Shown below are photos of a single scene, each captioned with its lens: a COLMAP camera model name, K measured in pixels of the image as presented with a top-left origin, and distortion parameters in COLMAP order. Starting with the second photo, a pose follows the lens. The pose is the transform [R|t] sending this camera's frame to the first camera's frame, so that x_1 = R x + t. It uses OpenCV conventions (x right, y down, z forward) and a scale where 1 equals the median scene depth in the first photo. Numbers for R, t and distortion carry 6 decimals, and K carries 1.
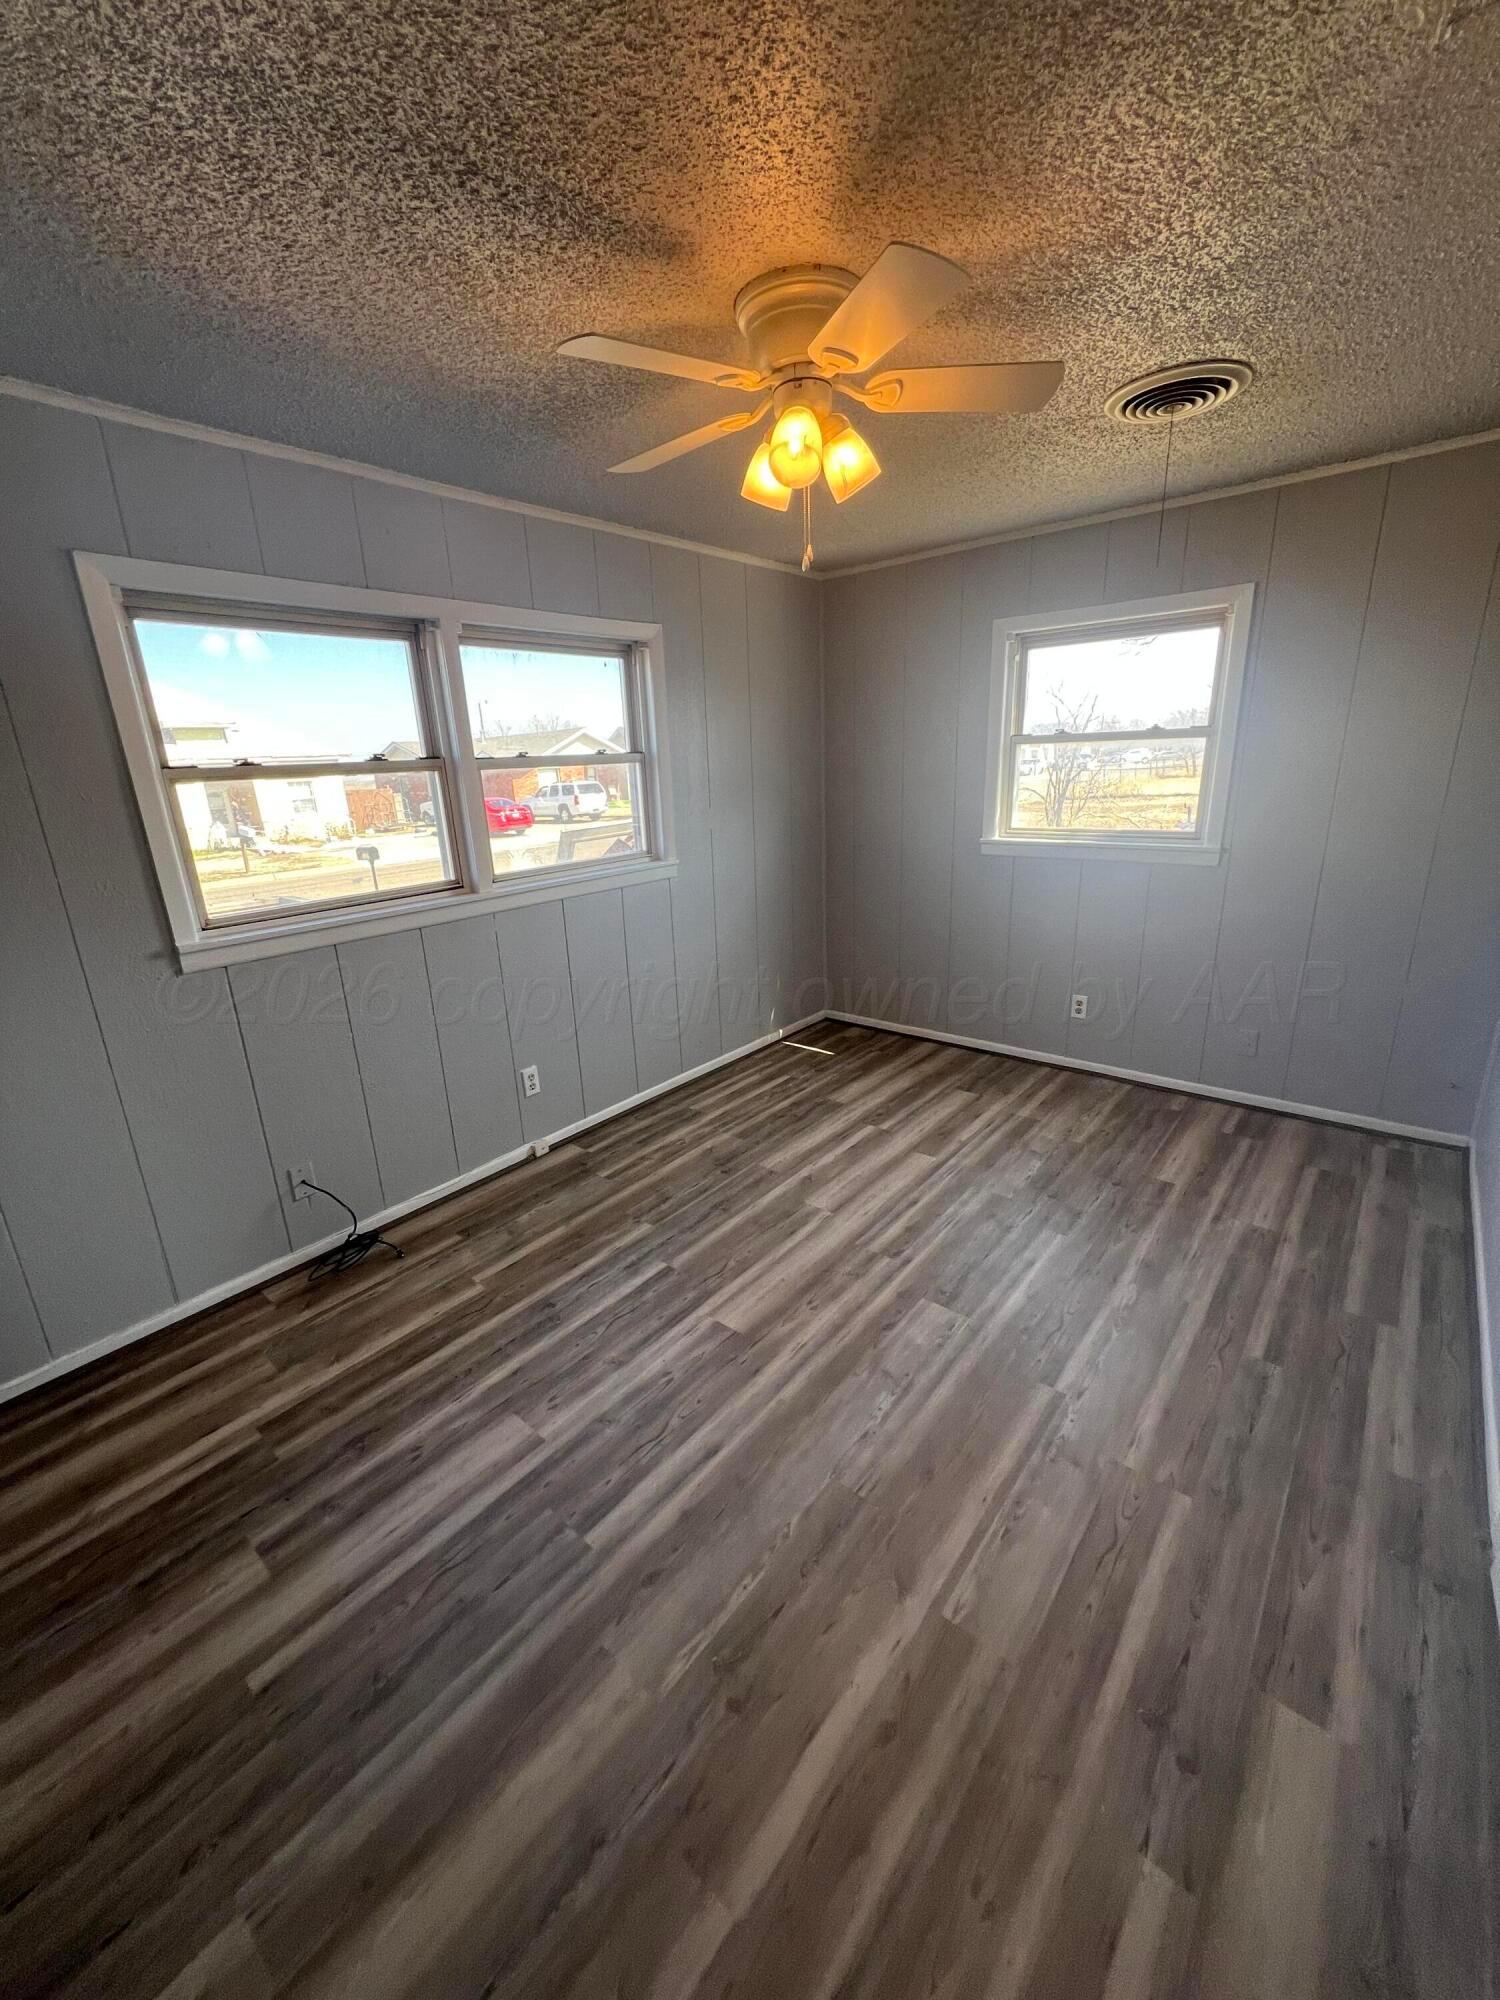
lens RADIAL K [[803.4, 0, 740.0], [0, 803.4, 1002.3], [0, 0, 1]] dist [-0.002391, 0.000972]
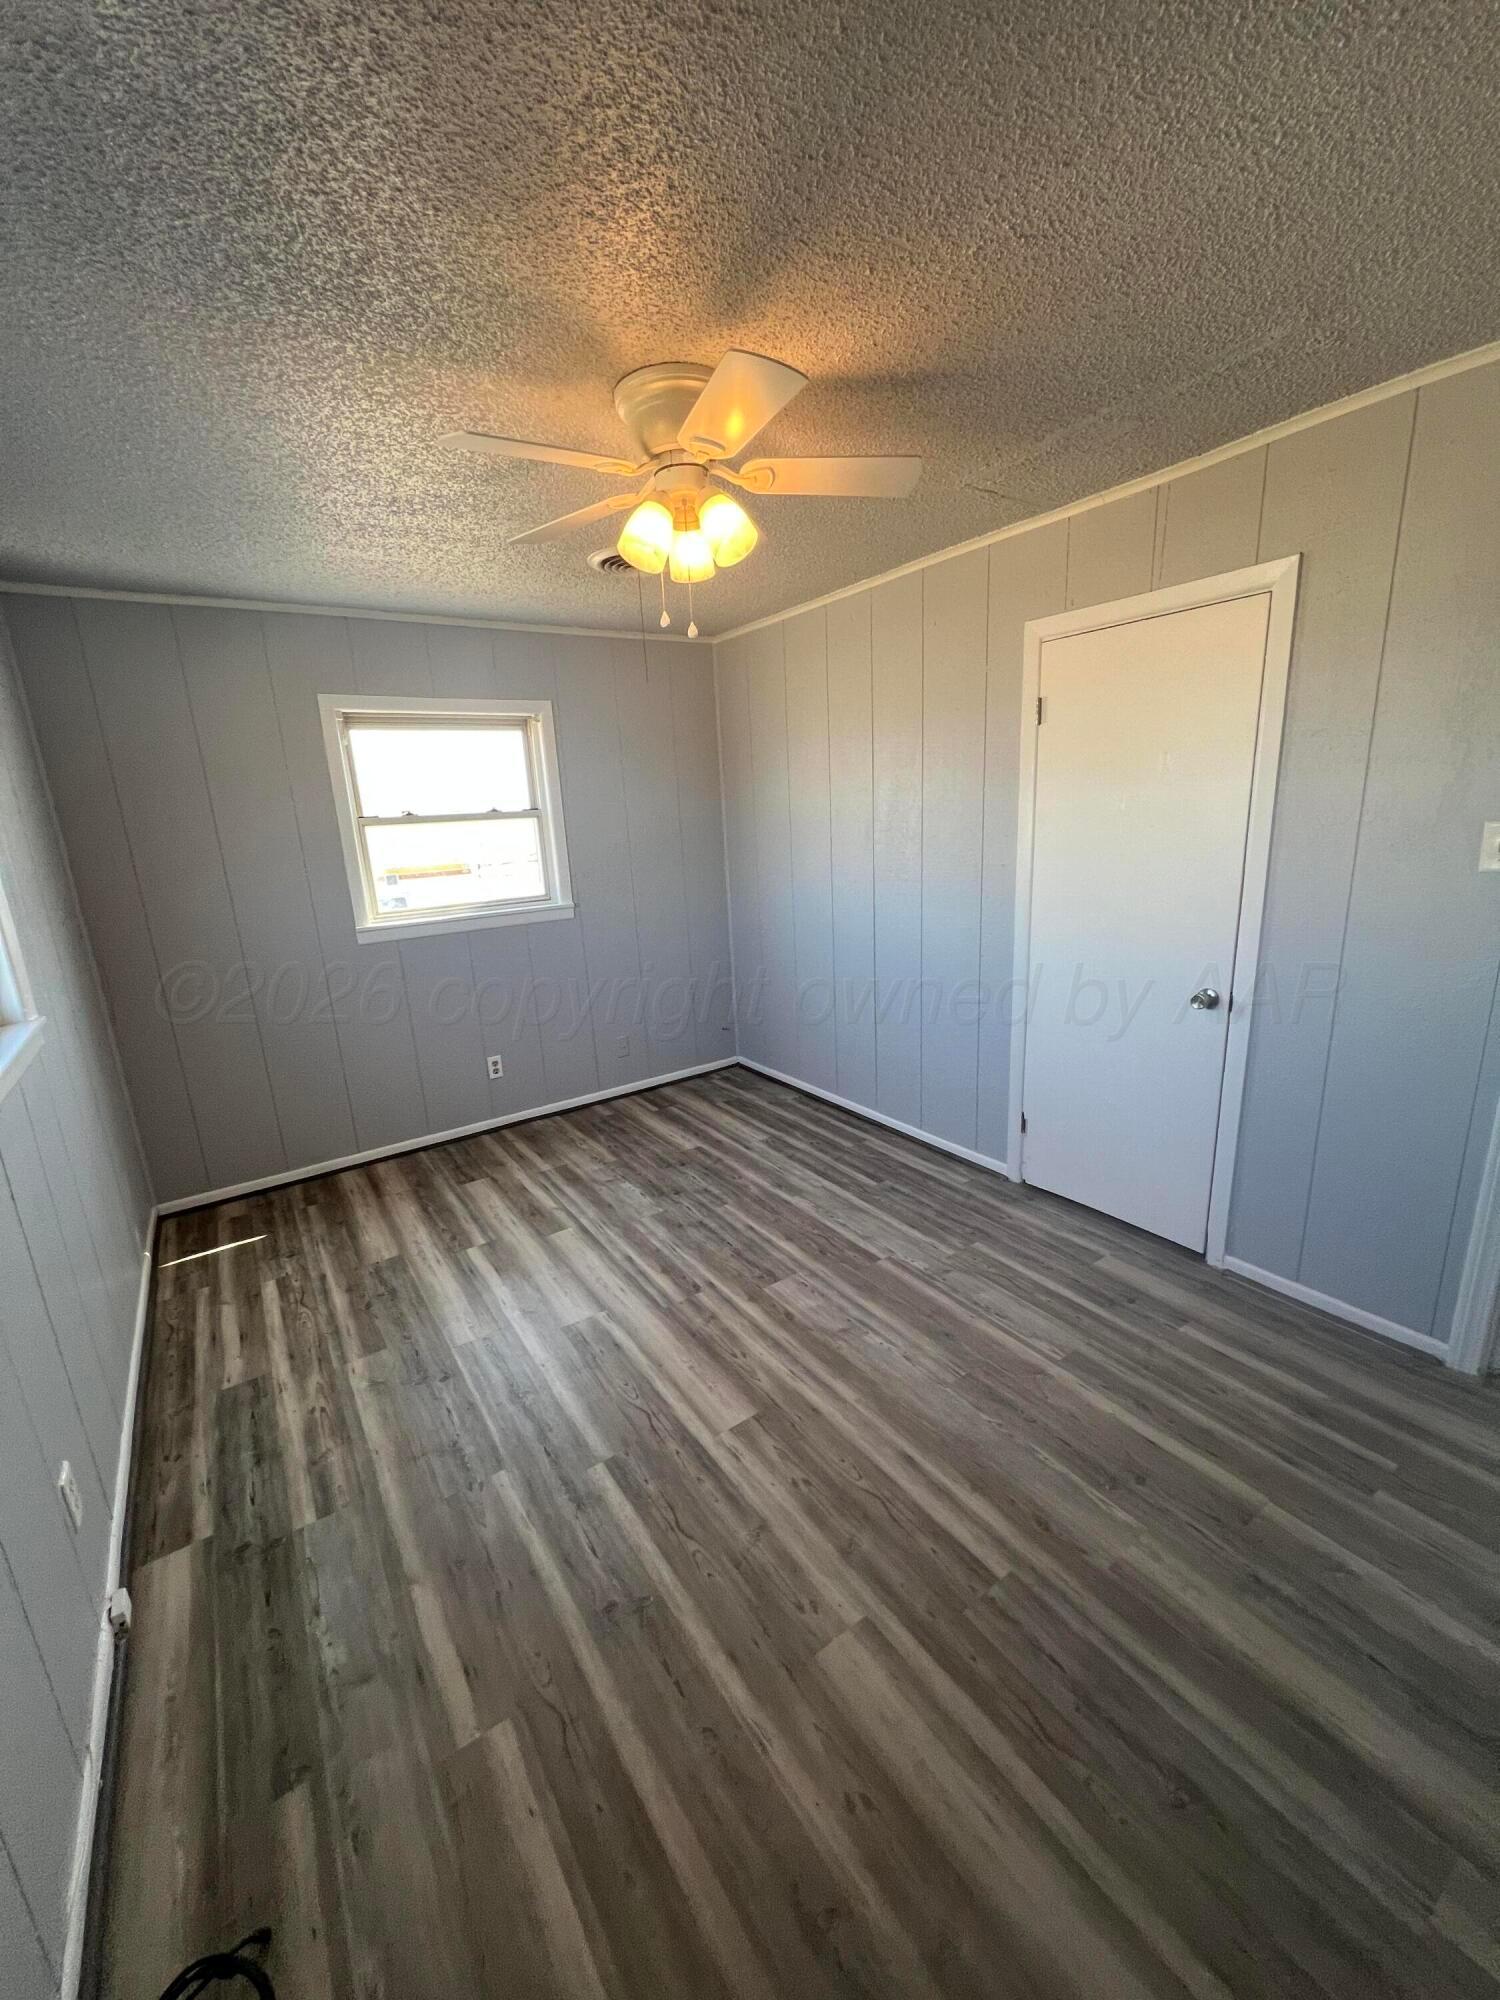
lens RADIAL K [[803.4, 0, 745.8], [0, 803.4, 1000.6], [0, 0, 1]] dist [-0.002391, 0.000972]
pose [[0.263377, -0.200175, 0.943696, -0.582306], [0.322230, 0.940305, 0.109524, -0.107066], [-0.909286, 0.275241, 0.312157, 0.435440]]
